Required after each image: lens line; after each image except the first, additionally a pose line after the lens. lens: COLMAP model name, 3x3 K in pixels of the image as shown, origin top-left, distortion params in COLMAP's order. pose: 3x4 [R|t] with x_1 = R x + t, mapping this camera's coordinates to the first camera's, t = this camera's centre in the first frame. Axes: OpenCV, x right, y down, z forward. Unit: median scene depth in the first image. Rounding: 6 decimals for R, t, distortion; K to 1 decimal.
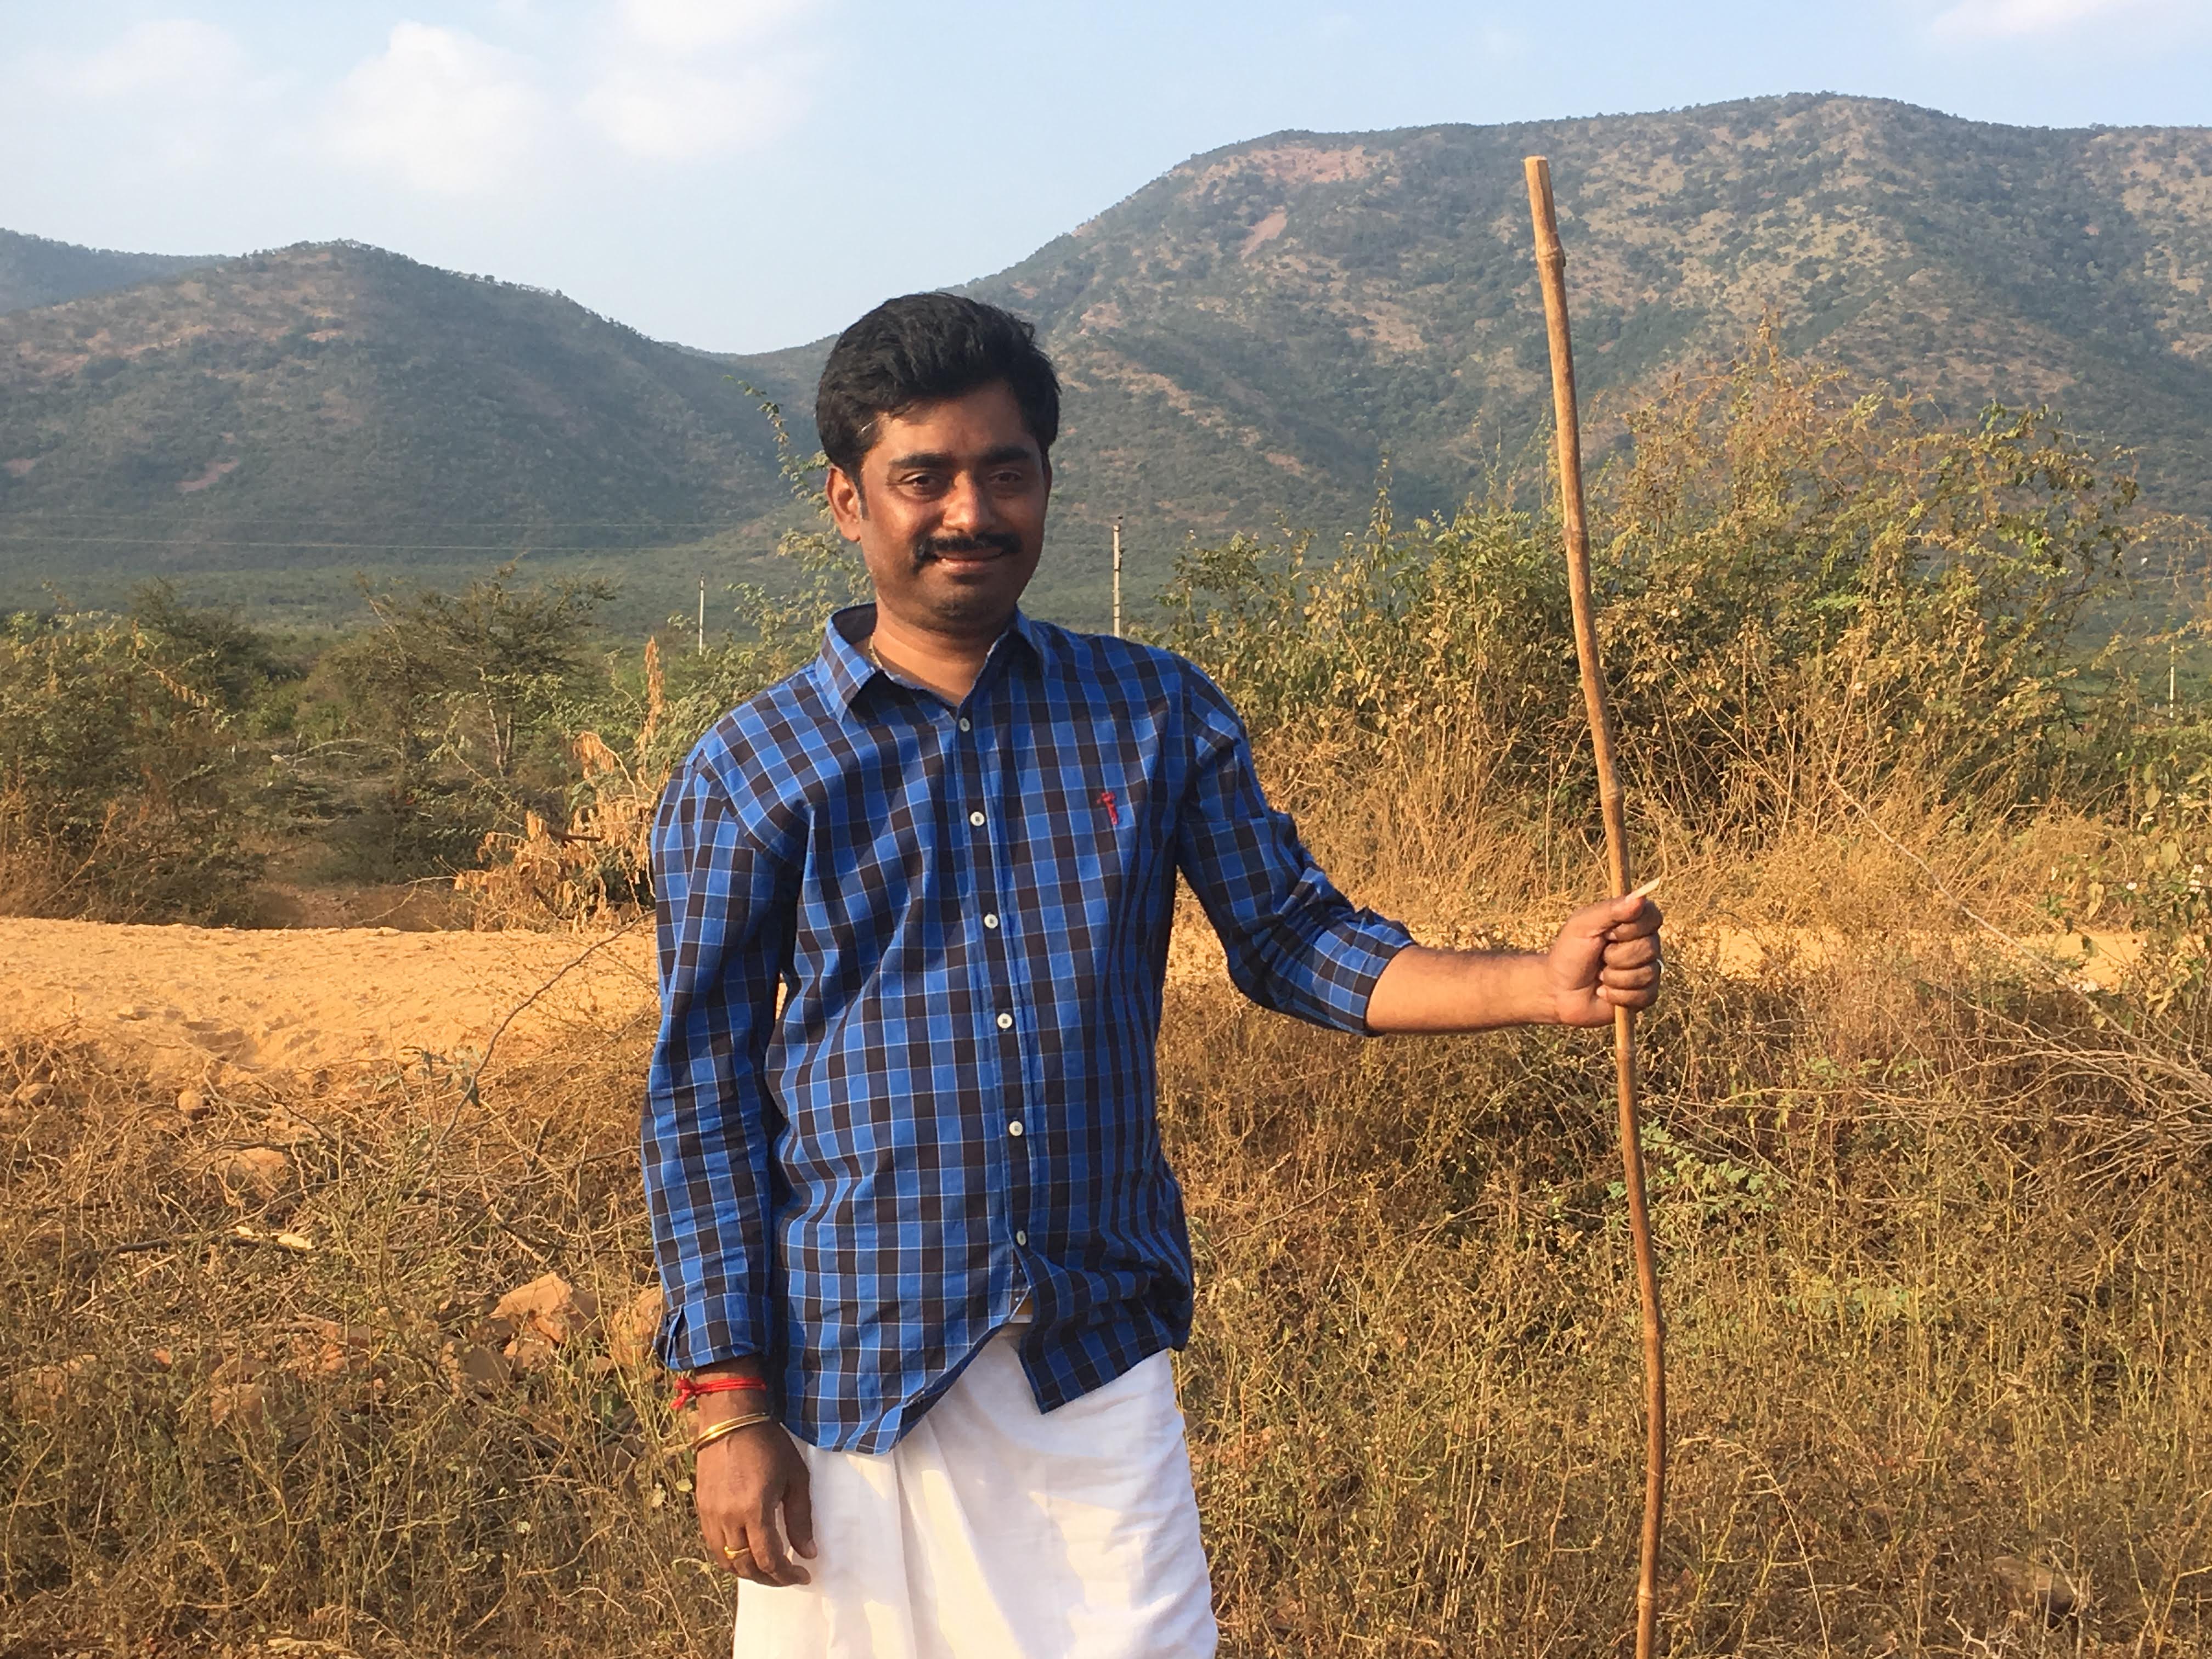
lens RADIAL K [[3131.5, 0, 1110.3], [0, 3131.5, 802.9], [0, 0, 1]] dist [0.054813, 0.035770]
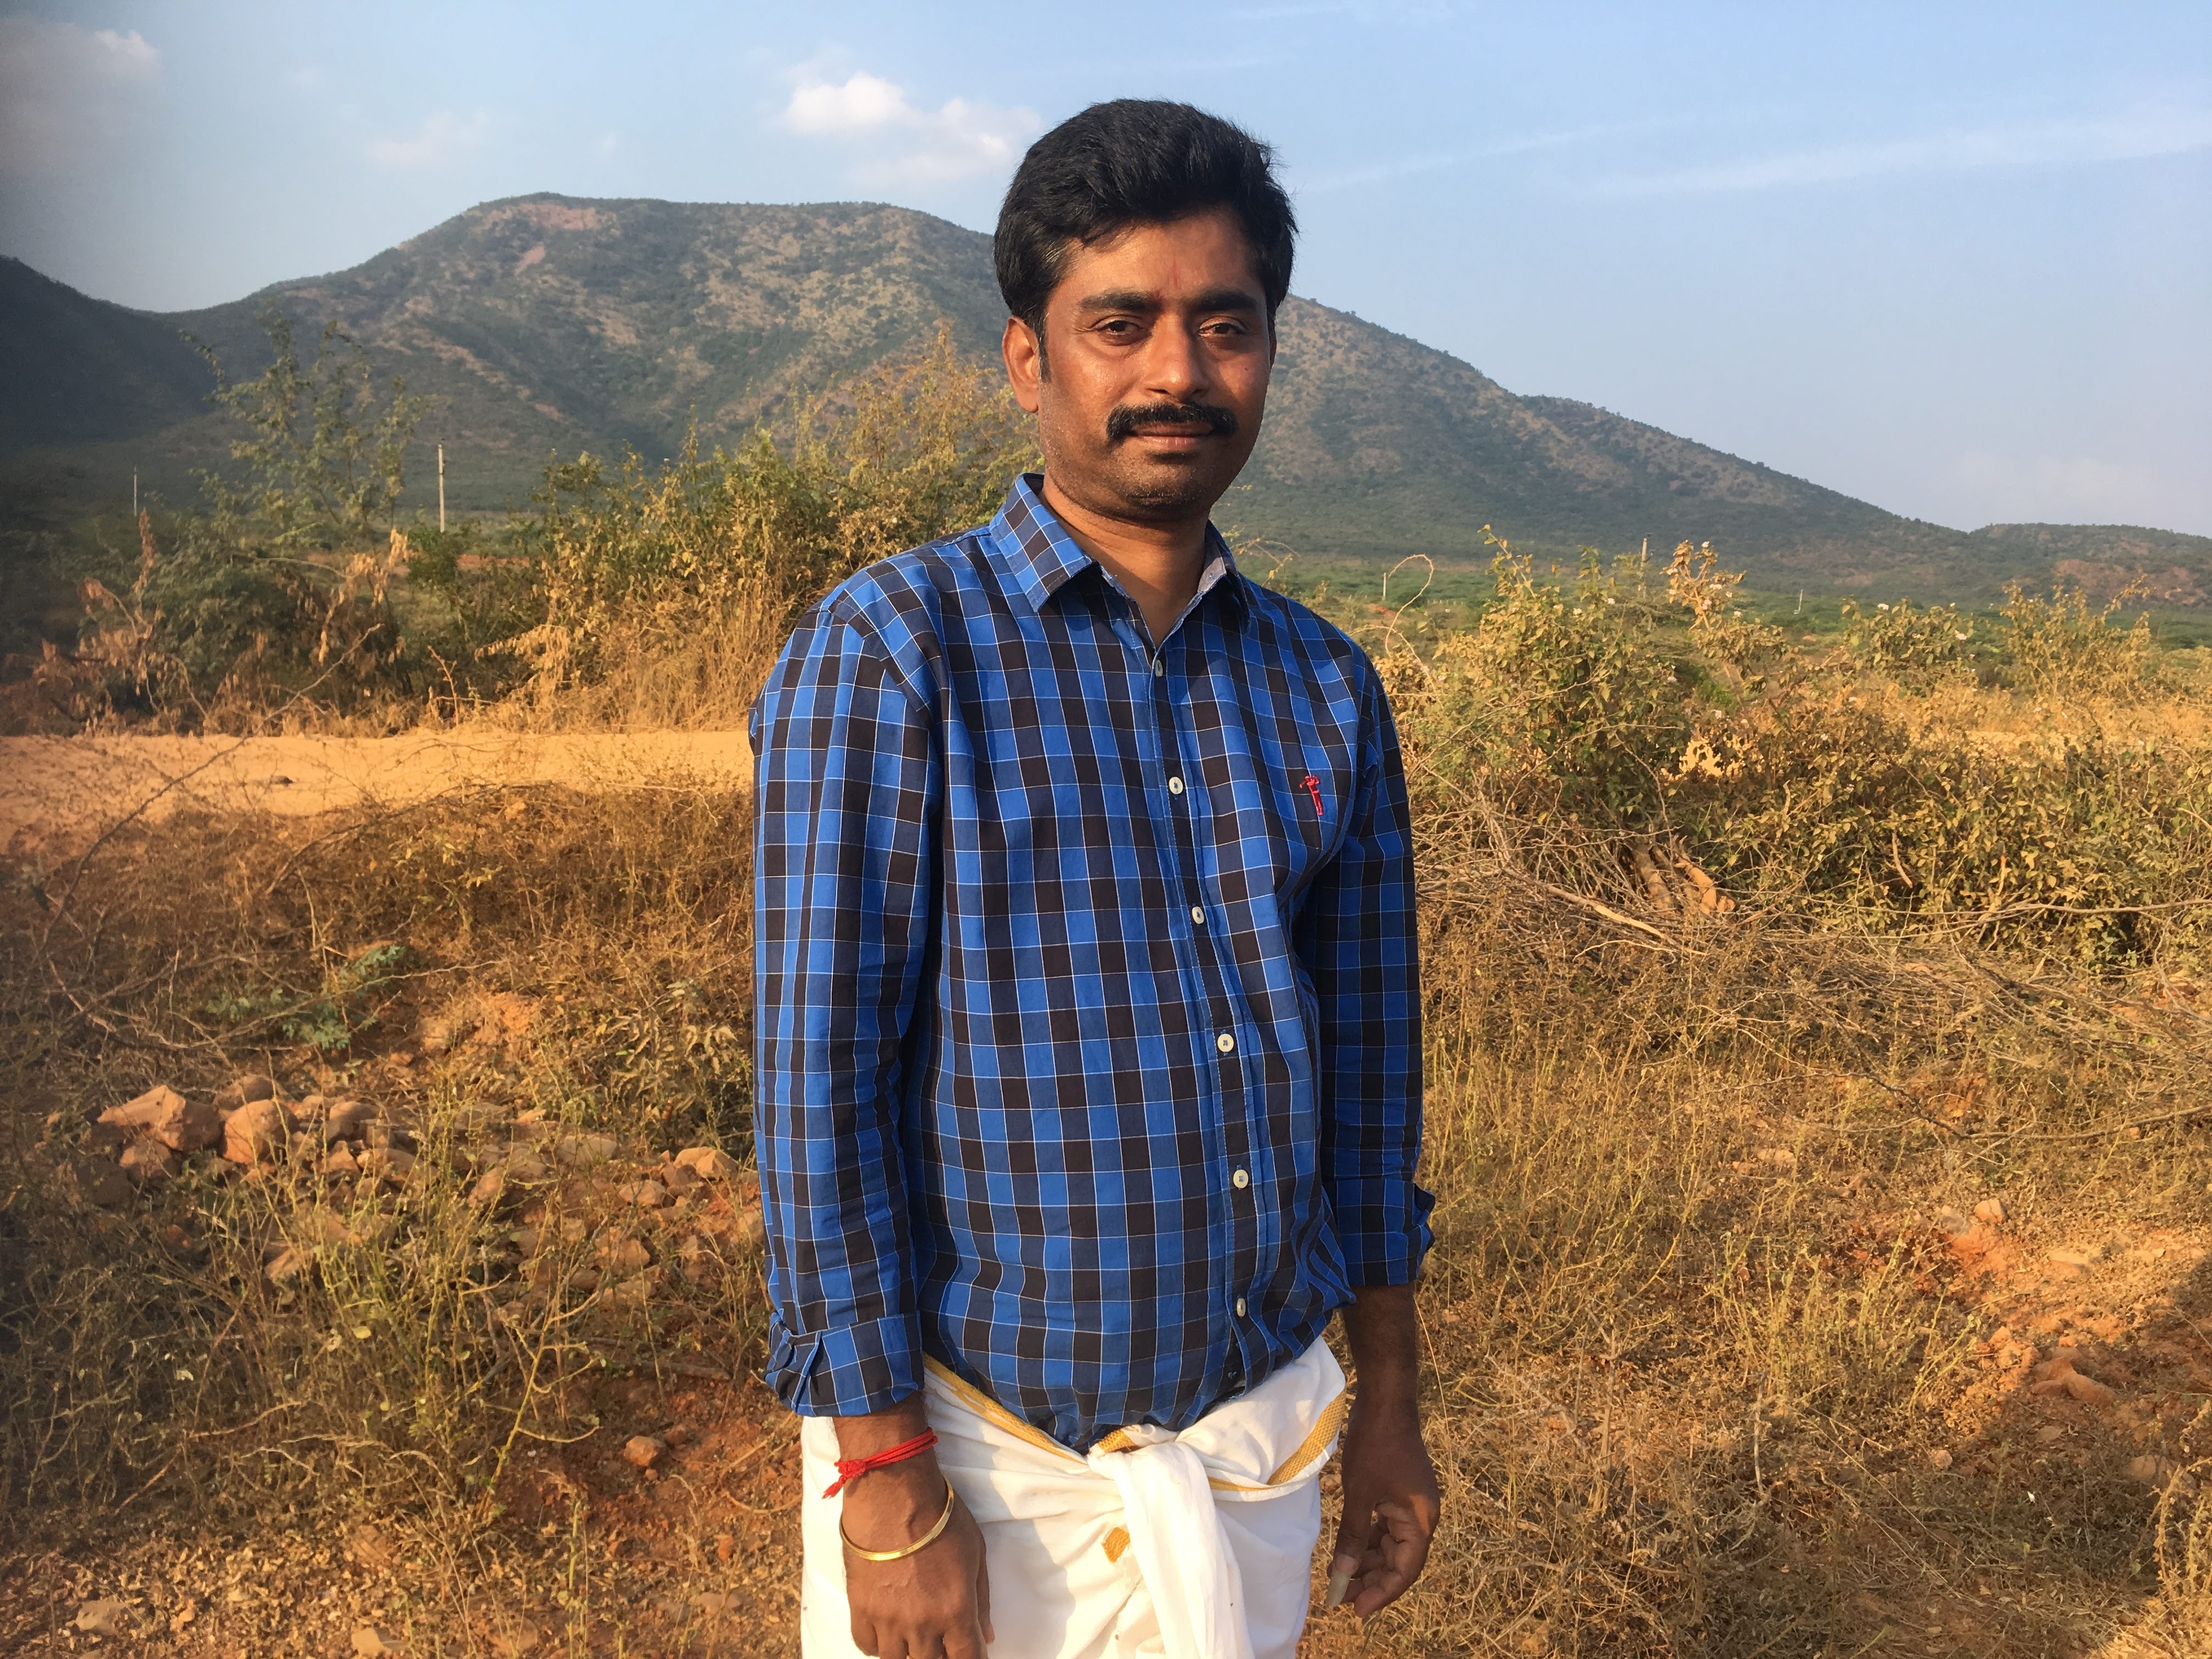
lens RADIAL K [[1870.8, 0, 1103.1], [0, 1870.8, 813.4], [0, 0, 1]] dist [0.098531, -0.169974]
pose [[0.942683, -0.014291, 0.333382, -0.034033], [-0.017603, 0.995562, 0.092452, -0.005901], [-0.333224, -0.093021, 0.938248, 0.104512]]
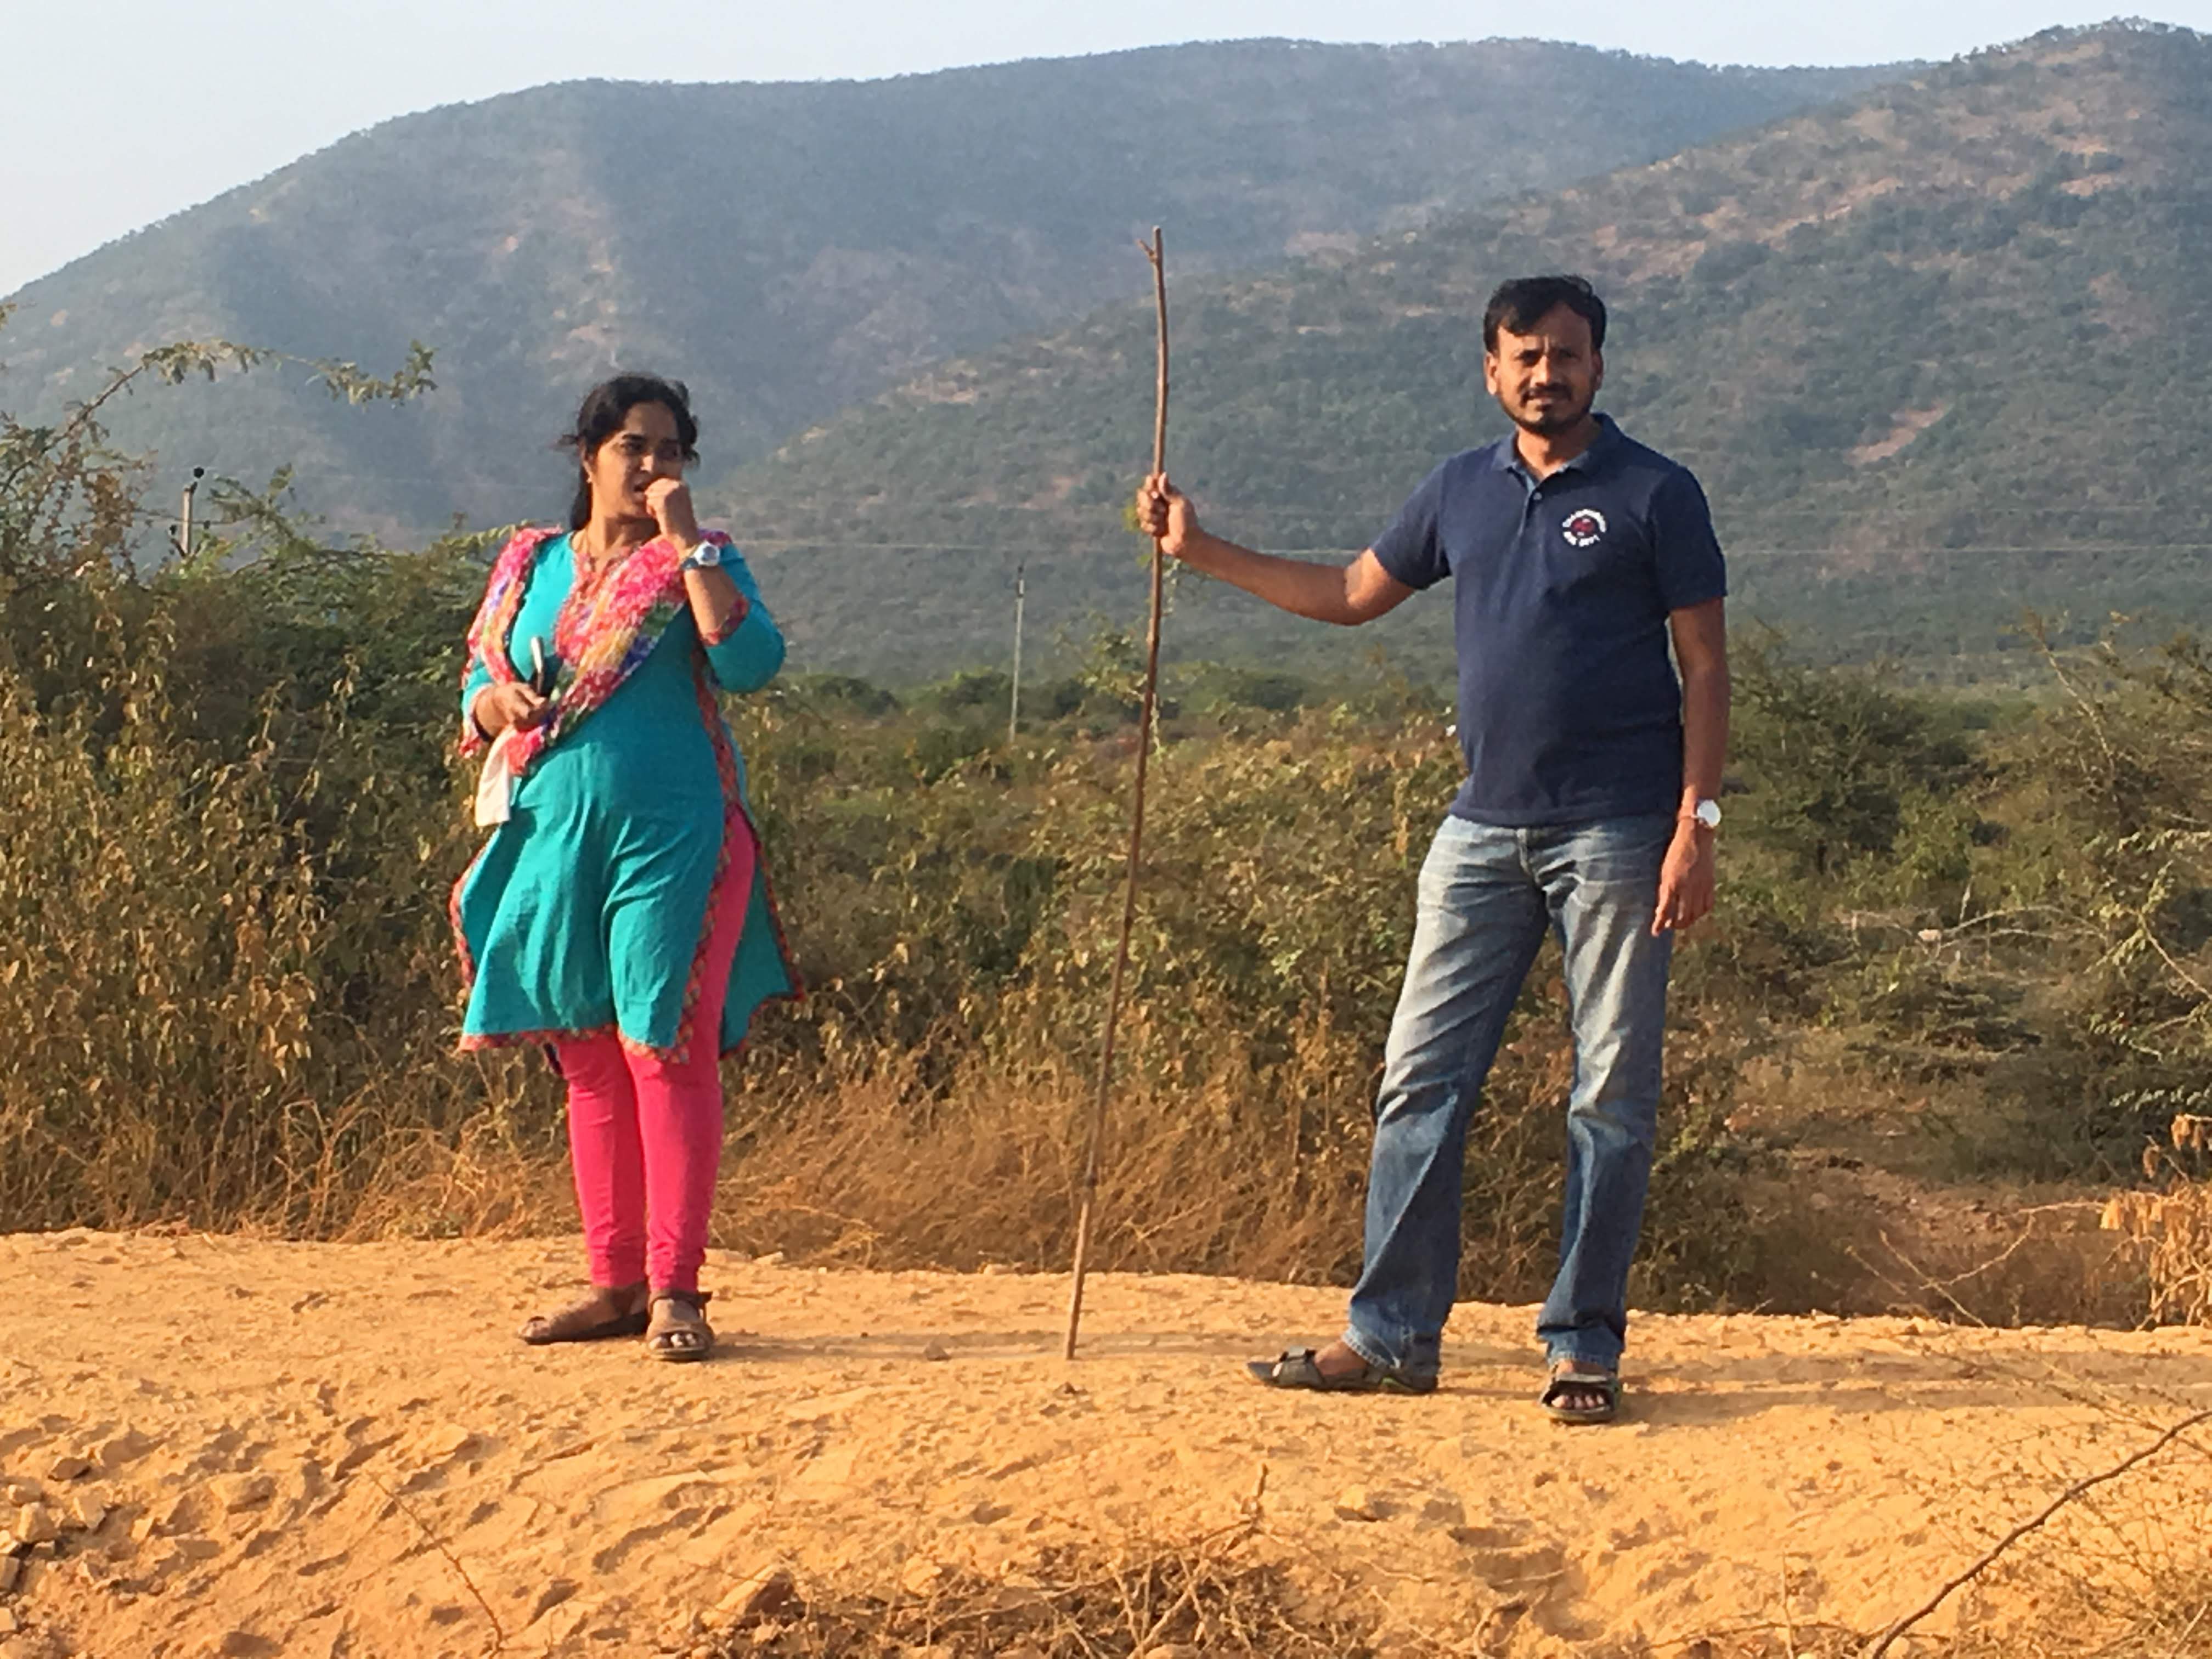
lens RADIAL K [[5521.2, 0, 1167.2], [0, 5521.2, 834.6], [0, 0, 1]] dist [0.048848, 0.326060]
pose [[0.916947, -0.009479, -0.398896, 0.015263], [-0.001820, 0.999608, -0.027937, -0.011784], [0.399004, 0.026342, 0.916571, 0.097639]]
